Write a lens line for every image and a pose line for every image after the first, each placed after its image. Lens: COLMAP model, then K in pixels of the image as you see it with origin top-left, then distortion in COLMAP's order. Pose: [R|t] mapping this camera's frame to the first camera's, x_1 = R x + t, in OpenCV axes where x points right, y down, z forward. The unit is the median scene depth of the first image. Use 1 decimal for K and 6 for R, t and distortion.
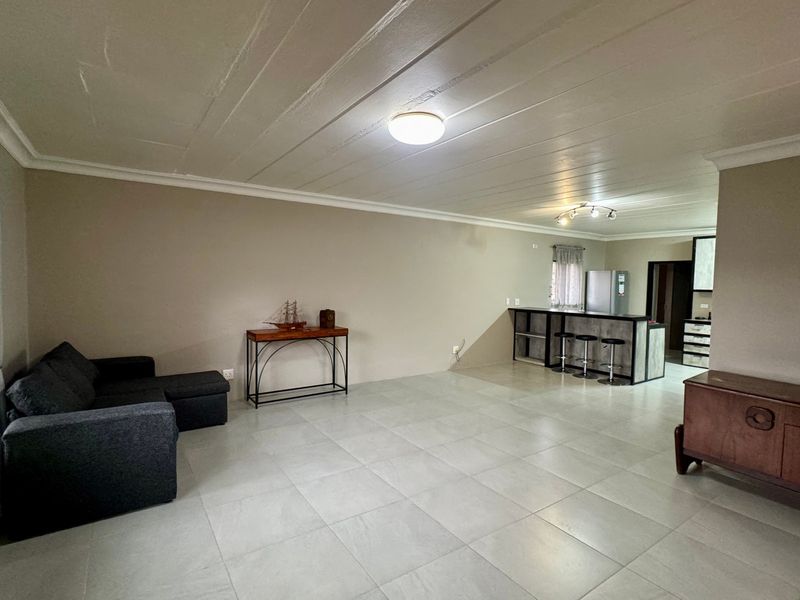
lens RADIAL K [[408.9, 0, 399.4], [0, 408.9, 299.6], [0, 0, 1]] dist [-0.003553, -0.000868]
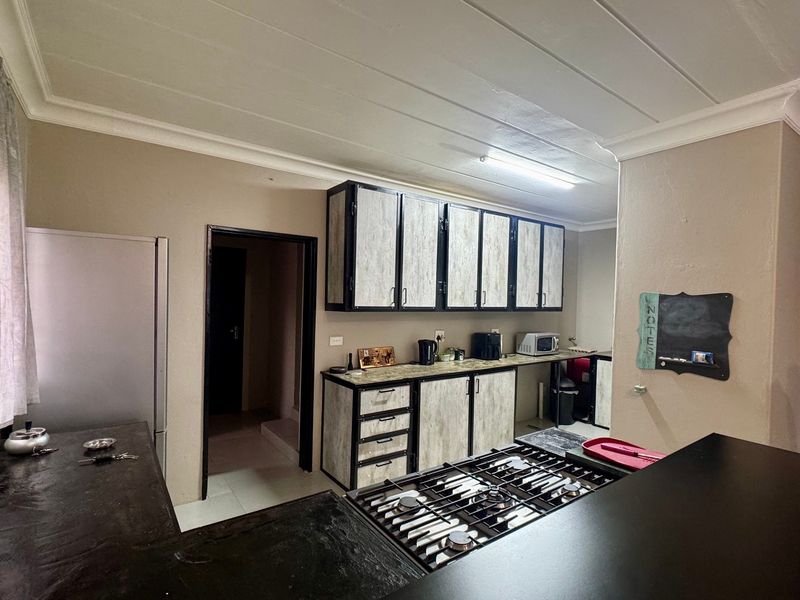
lens RADIAL K [[408.9, 0, 400.5], [0, 408.9, 299.9], [0, 0, 1]] dist [-0.003553, -0.000868]
pose [[-0.021333, -0.025669, 0.999443, 0.304356], [0.028010, 0.999263, 0.026262, -0.041821], [-0.999380, 0.028555, -0.020599, 0.972530]]
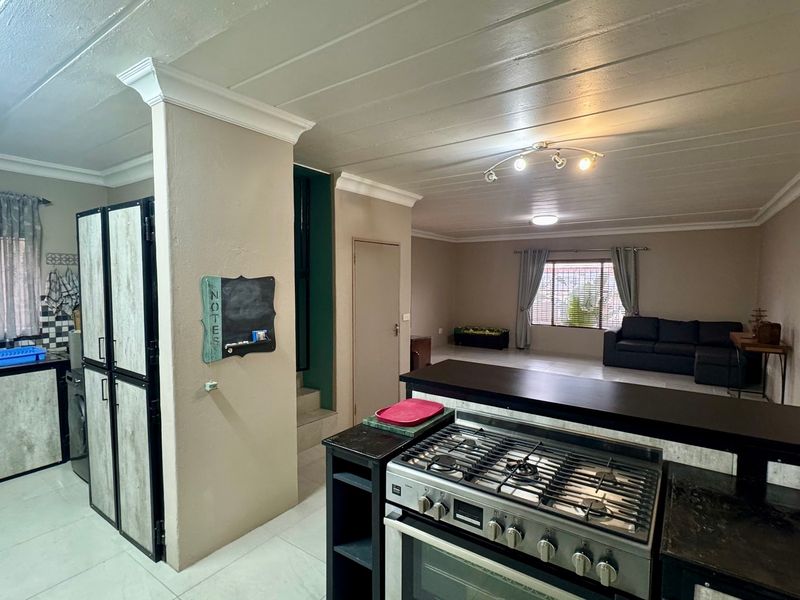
lens RADIAL K [[408.9, 0, 401.2], [0, 408.9, 300.8], [0, 0, 1]] dist [-0.003553, -0.000868]
pose [[-0.935047, 0.000389, -0.354525, 1.040261], [-0.037749, 0.994205, 0.100653, -0.062886], [0.352509, 0.107498, -0.929614, 1.251868]]
